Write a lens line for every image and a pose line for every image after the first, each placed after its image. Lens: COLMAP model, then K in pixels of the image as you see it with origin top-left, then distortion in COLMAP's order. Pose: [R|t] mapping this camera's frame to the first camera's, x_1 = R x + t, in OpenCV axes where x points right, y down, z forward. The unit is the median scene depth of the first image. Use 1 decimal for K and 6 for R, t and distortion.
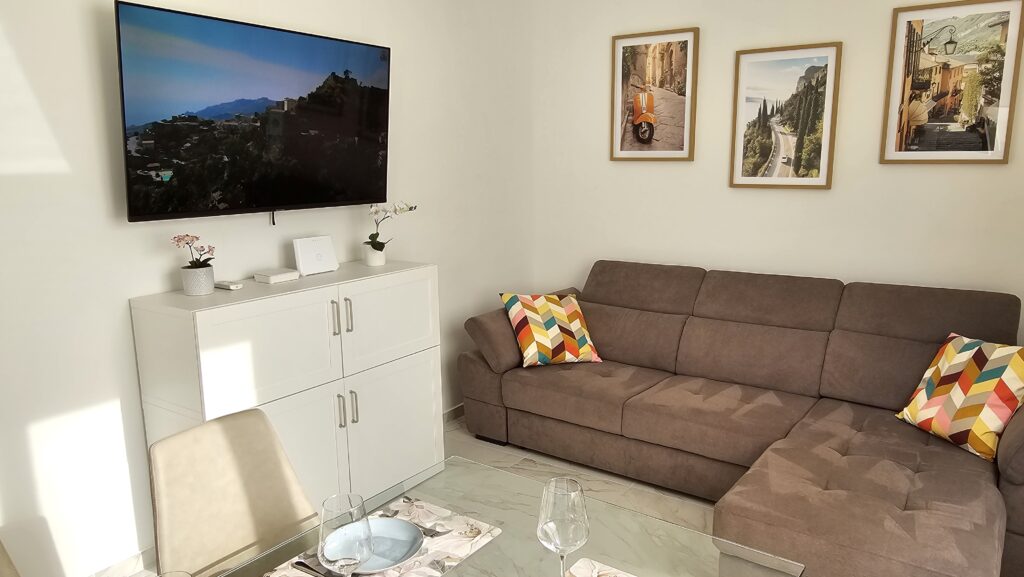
lens RADIAL K [[699.4, 0, 523.0], [0, 699.4, 292.8], [0, 0, 1]] dist [-0.000250, 0.002074]
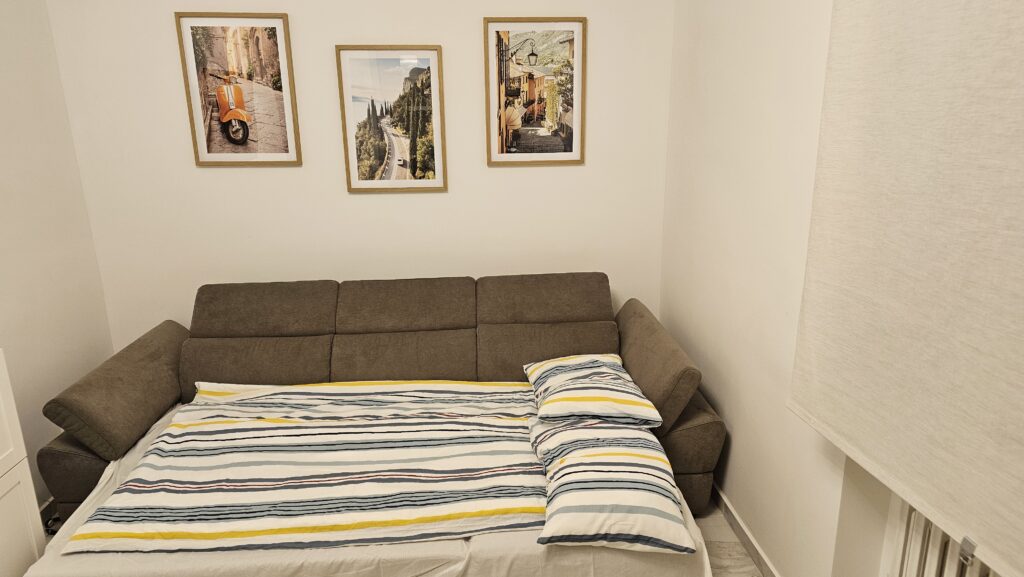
lens RADIAL K [[678.1, 0, 517.5], [0, 678.1, 298.3], [0, 0, 1]] dist [0.073023, -0.070668]
pose [[0.776978, -0.168997, 0.606420, -0.118264], [0.127906, 0.985580, 0.110782, -0.085927], [-0.616397, -0.008511, 0.787390, 0.132723]]
